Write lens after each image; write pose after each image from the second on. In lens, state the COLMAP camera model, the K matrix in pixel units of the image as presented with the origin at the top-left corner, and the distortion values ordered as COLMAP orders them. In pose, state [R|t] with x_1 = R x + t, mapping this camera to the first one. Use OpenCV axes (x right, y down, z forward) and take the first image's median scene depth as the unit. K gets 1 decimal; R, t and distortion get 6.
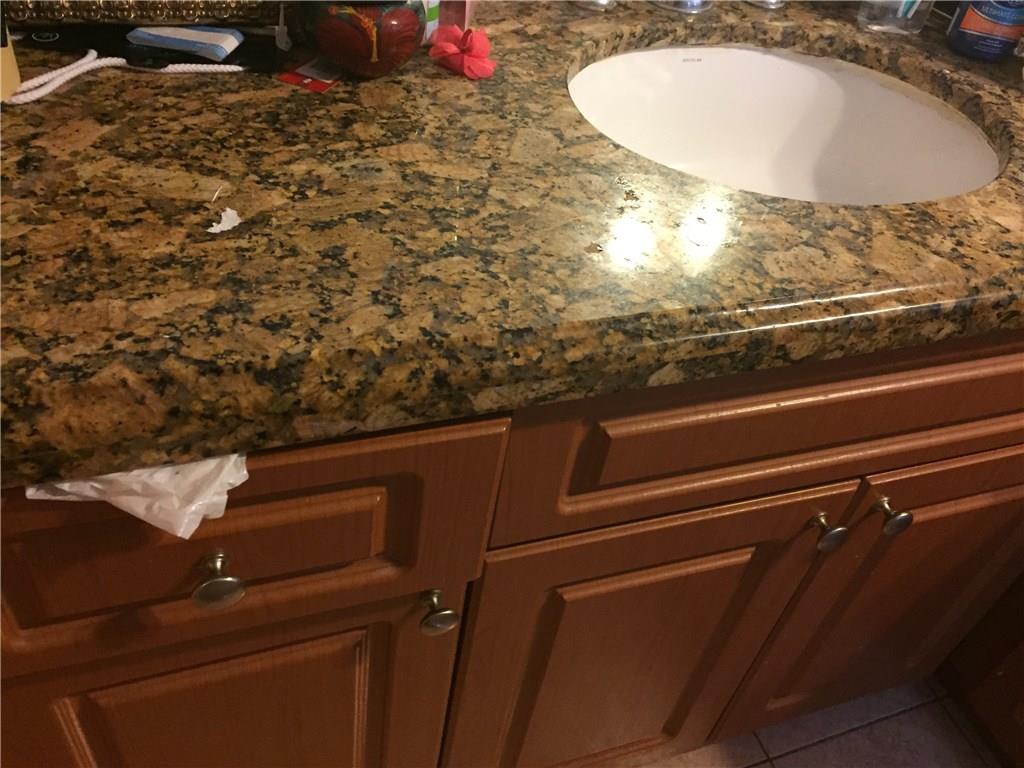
lens RADIAL K [[859.4, 0, 508.6], [0, 859.4, 390.3], [0, 0, 1]] dist [0.064528, -0.101918]
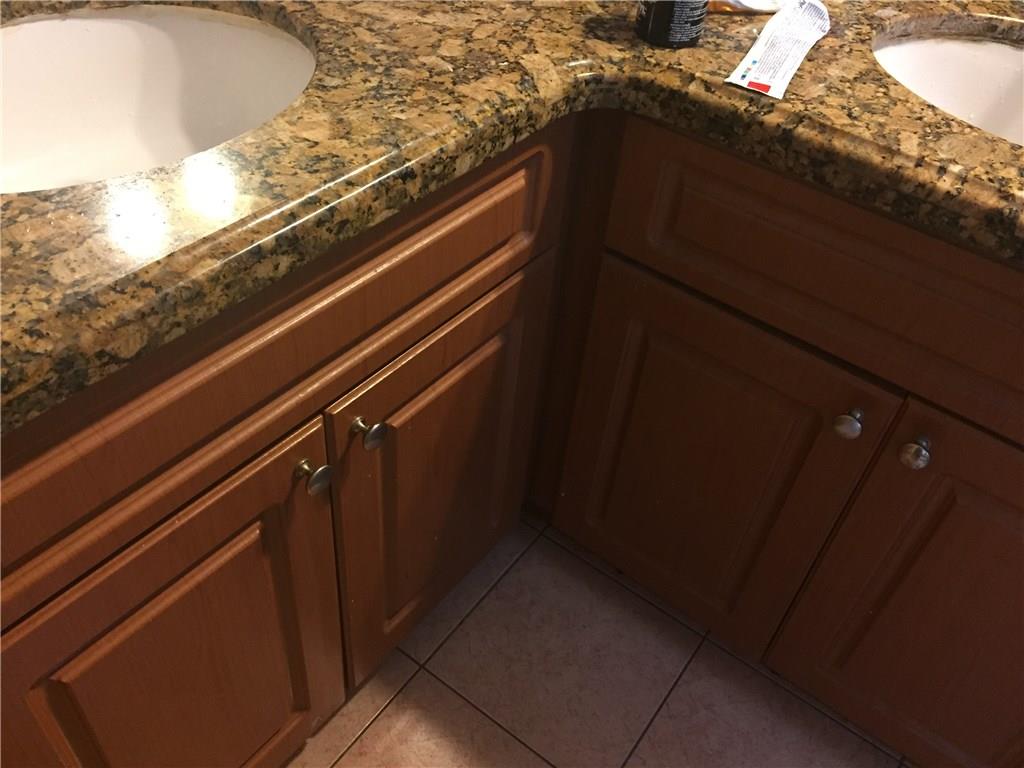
lens RADIAL K [[859.4, 0, 506.2], [0, 859.4, 385.0], [0, 0, 1]] dist [0.064528, -0.101918]
pose [[0.839317, -0.414040, 0.352303, 0.295686], [0.388543, 0.910117, 0.143951, 0.012879], [-0.380238, 0.016064, 0.924749, -0.009805]]
